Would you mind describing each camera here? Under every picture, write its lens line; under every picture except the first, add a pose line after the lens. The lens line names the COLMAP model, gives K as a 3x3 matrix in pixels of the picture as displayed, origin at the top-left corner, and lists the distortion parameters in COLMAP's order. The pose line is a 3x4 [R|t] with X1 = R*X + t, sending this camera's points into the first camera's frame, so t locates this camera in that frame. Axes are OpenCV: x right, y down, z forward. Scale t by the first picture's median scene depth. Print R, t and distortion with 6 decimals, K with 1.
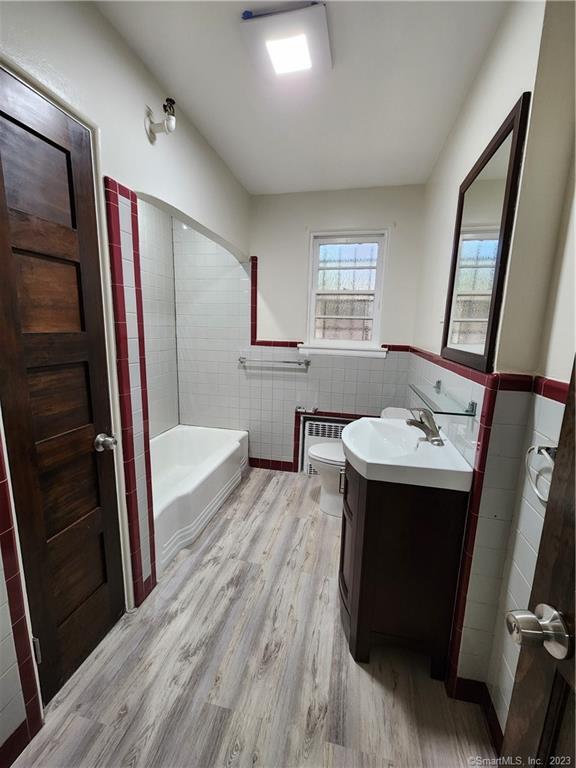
lens RADIAL K [[314.9, 0, 288.9], [0, 314.9, 382.8], [0, 0, 1]] dist [0.004722, -0.004193]
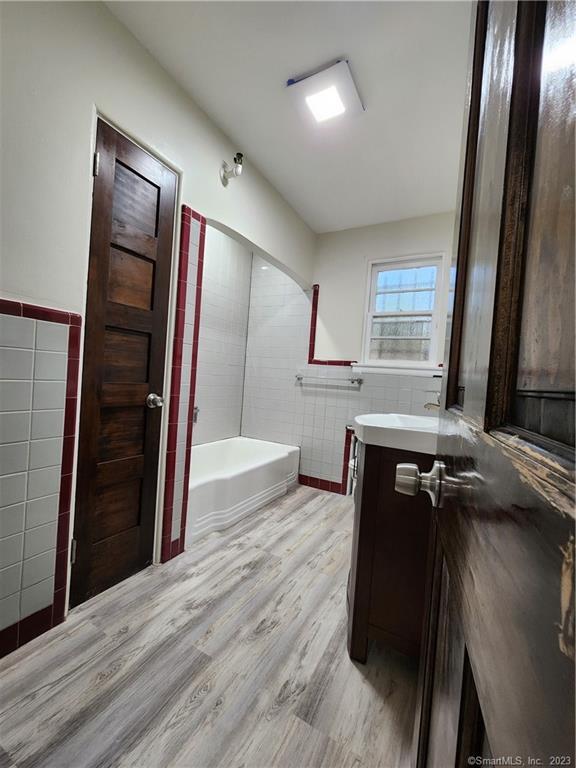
lens RADIAL K [[315.9, 0, 287.2], [0, 315.9, 383.2], [0, 0, 1]] dist [0.000919, -0.002150]
pose [[0.959063, 0.046136, -0.279410, 0.229860], [-0.092510, 0.983553, -0.155132, 0.238711], [0.267657, 0.174629, 0.947557, -0.040957]]
